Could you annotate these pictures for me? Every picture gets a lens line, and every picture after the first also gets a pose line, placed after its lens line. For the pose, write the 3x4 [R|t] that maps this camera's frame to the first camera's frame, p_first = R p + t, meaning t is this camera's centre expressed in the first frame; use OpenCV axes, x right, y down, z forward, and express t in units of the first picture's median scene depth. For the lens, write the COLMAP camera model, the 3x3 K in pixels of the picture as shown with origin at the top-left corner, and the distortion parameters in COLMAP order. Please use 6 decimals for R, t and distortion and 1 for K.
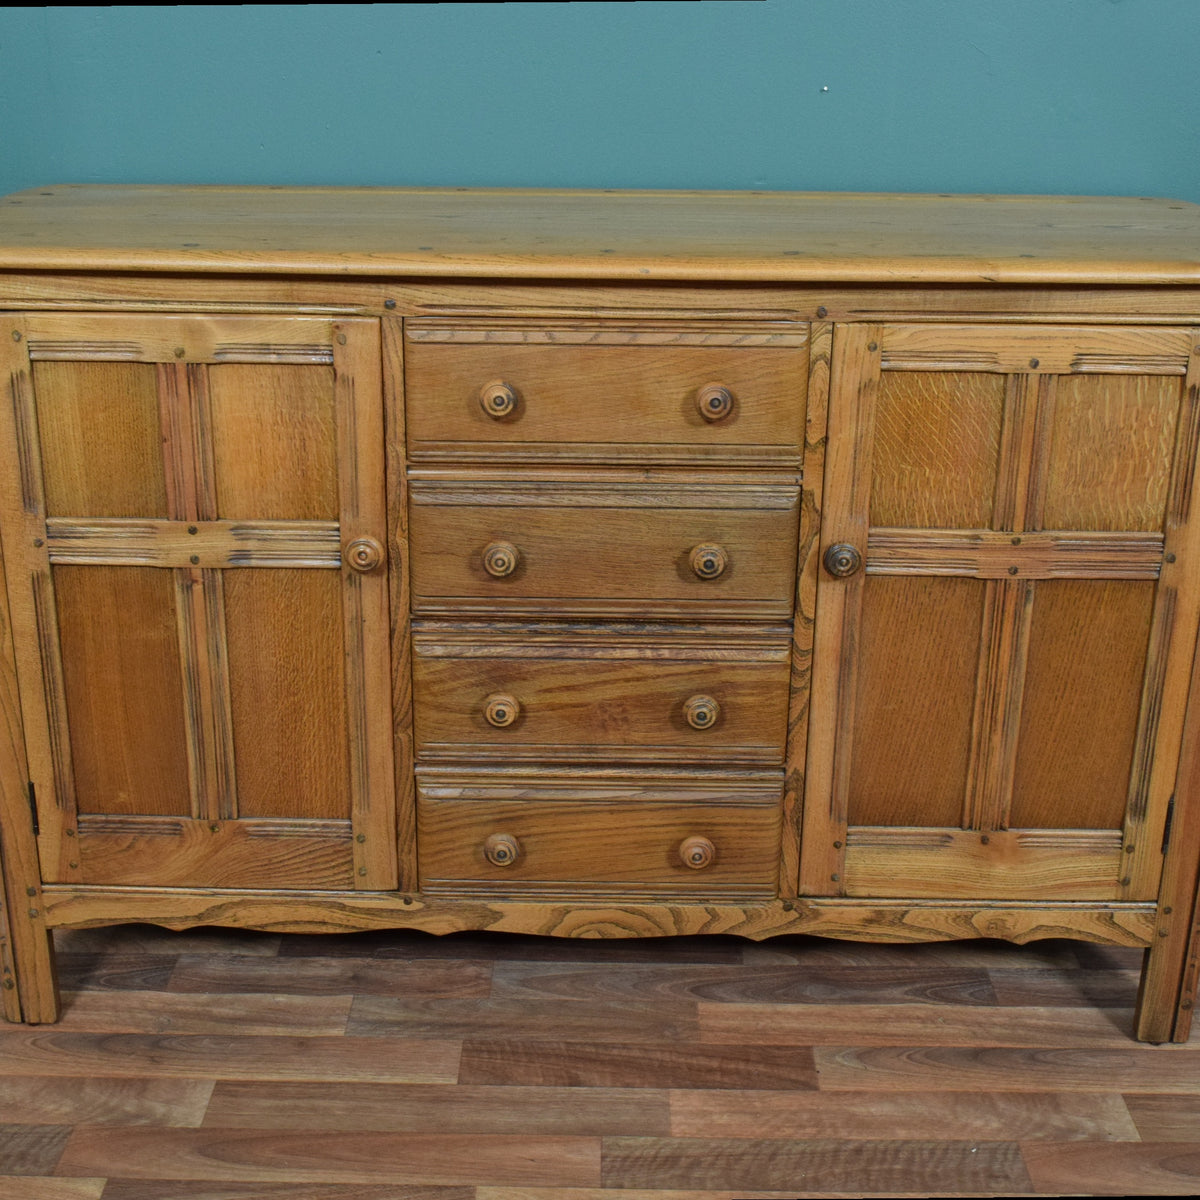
lens RADIAL K [[1697.8, 0, 600.0], [0, 1697.8, 600.0], [0, 0, 1]] dist [-0.032802, -0.012386]
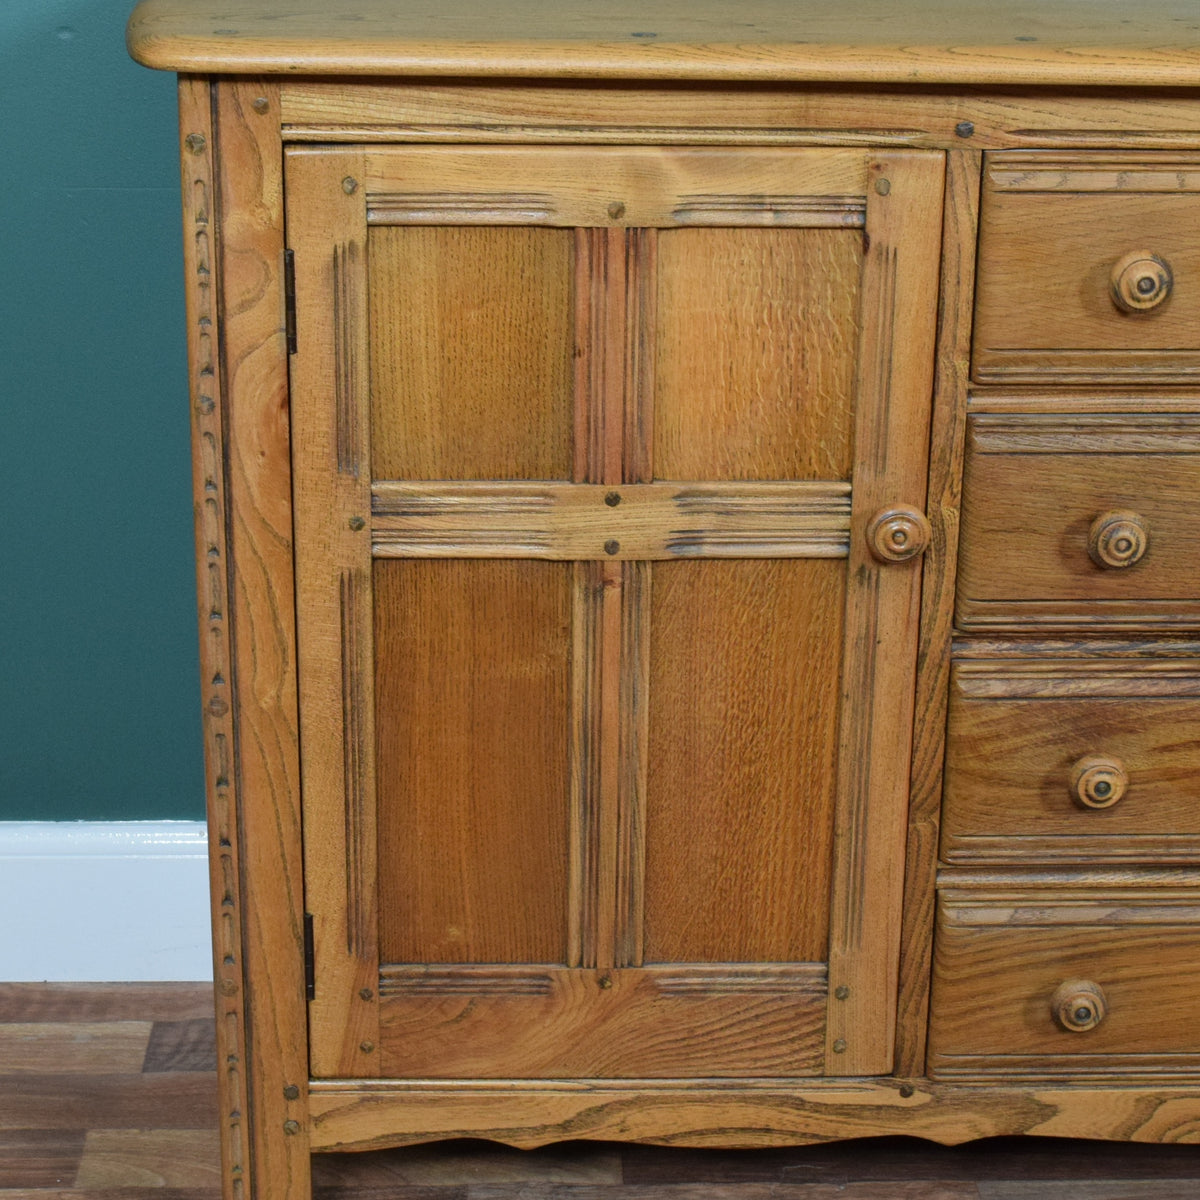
lens RADIAL K [[2755.6, 0, 600.0], [0, 2755.6, 600.0], [0, 0, 1]] dist [-0.020297, -0.172961]
pose [[0.999090, -0.016255, 0.039421, -0.278908], [0.015828, 0.999813, 0.011115, -0.015546], [-0.039594, -0.010481, 0.999161, 0.003594]]
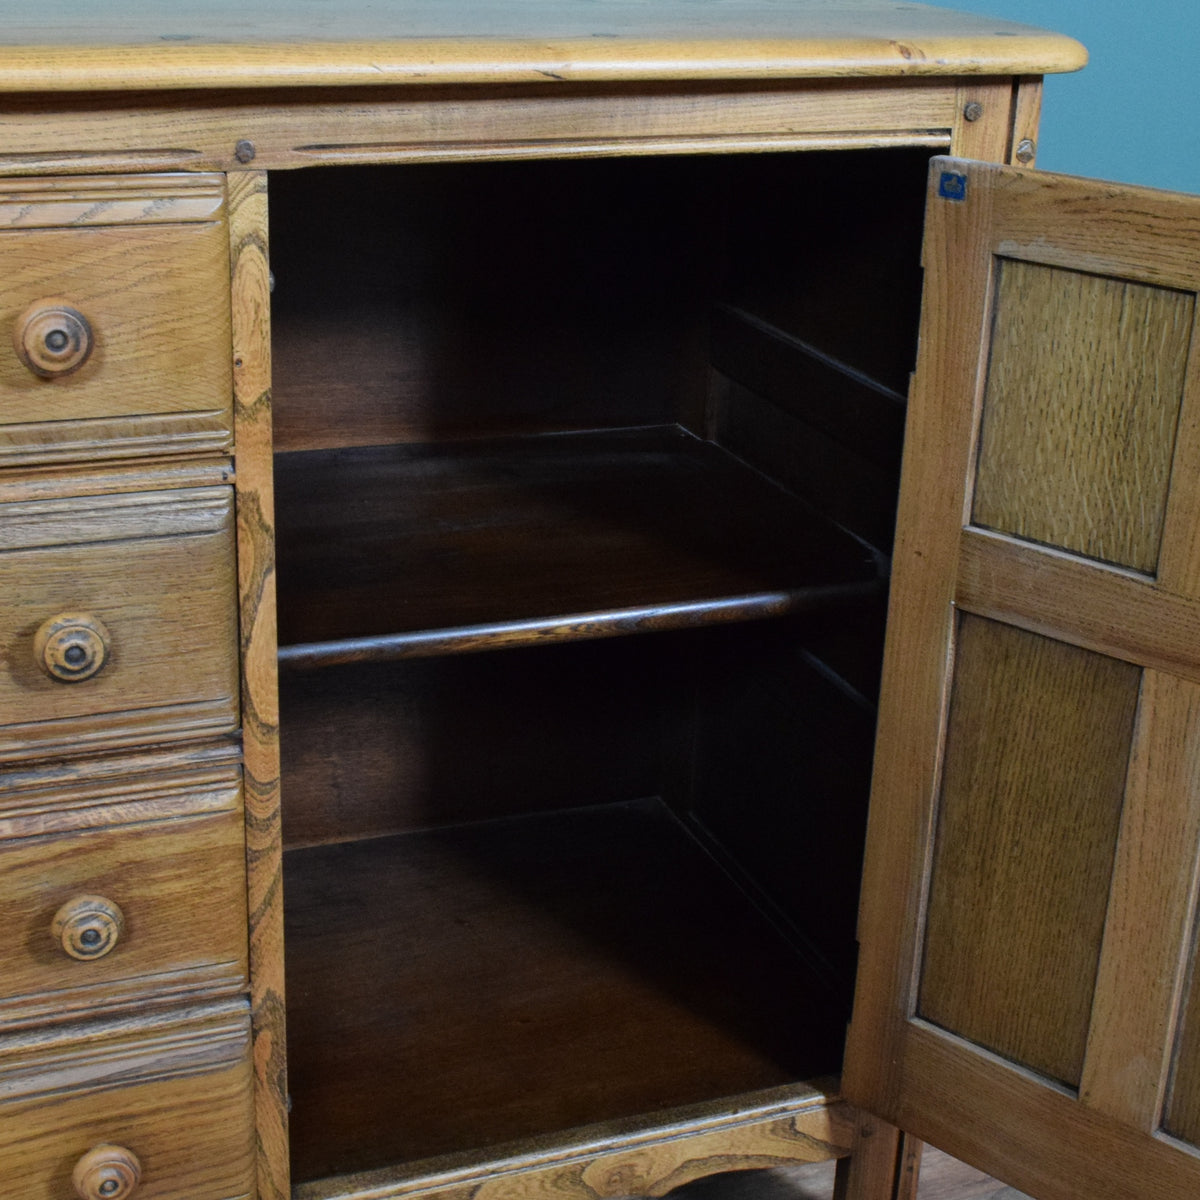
lens RADIAL K [[1993.4, 0, 600.0], [0, 1993.4, 600.0], [0, 0, 1]] dist [-0.032480, -0.001933]
pose [[0.927510, -0.114480, 0.355836, -0.000971], [0.108769, 0.993412, 0.036088, -0.040248], [-0.357623, 0.005232, 0.933851, 0.364992]]
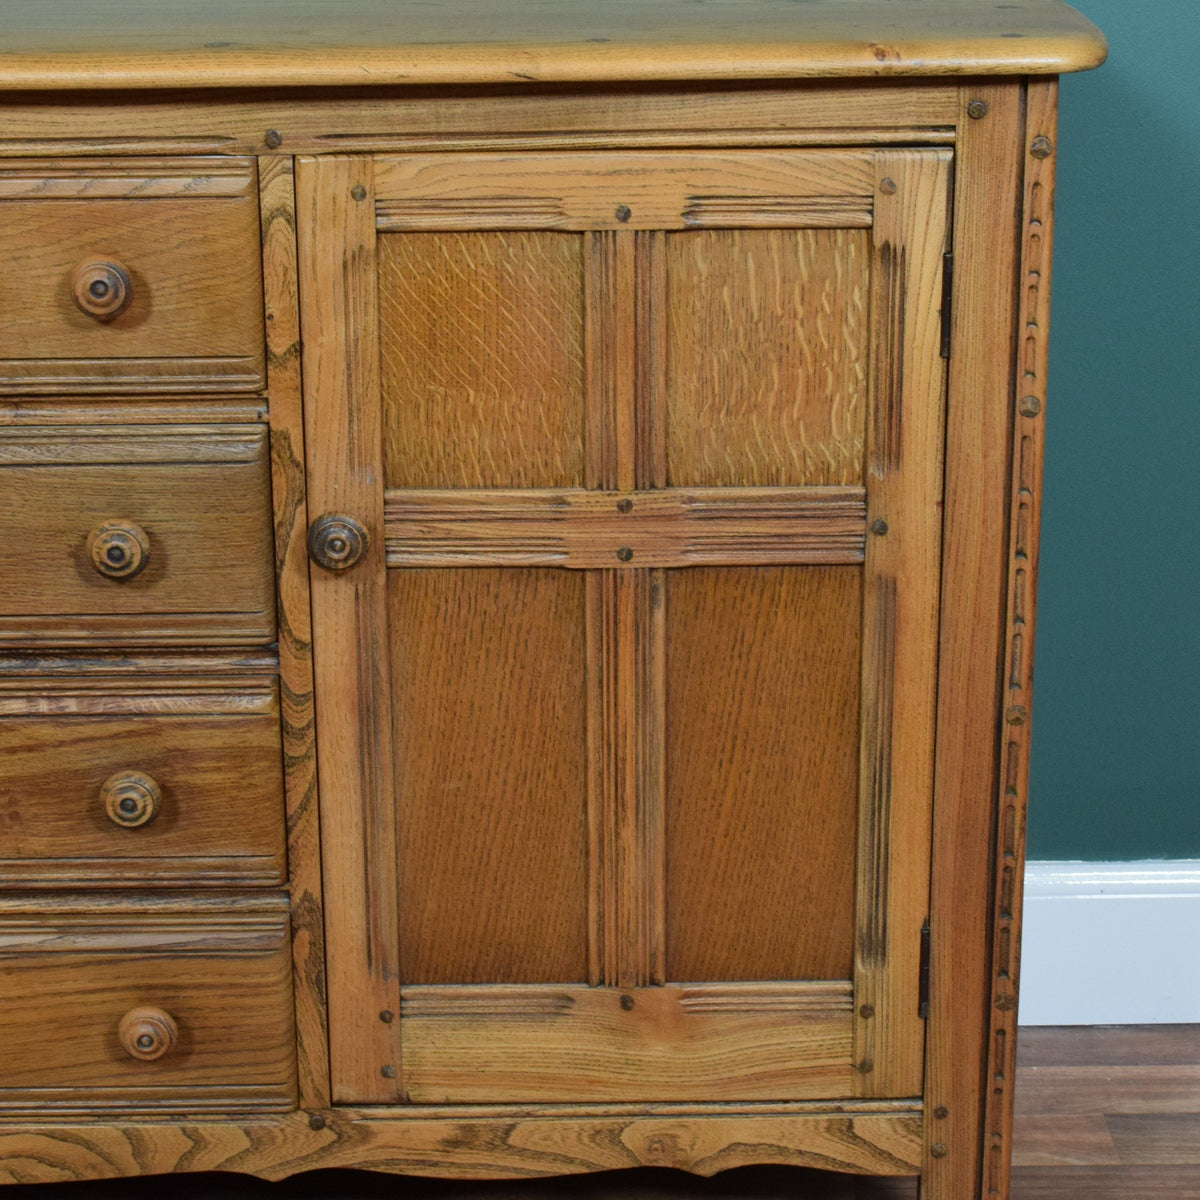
lens RADIAL K [[2755.6, 0, 600.0], [0, 2755.6, 600.0], [0, 0, 1]] dist [-0.020297, -0.172961]
pose [[0.999560, -0.024547, 0.016624, 0.213892], [0.025288, 0.998625, -0.045918, 0.044136], [-0.015474, 0.046318, 0.998807, 0.002403]]
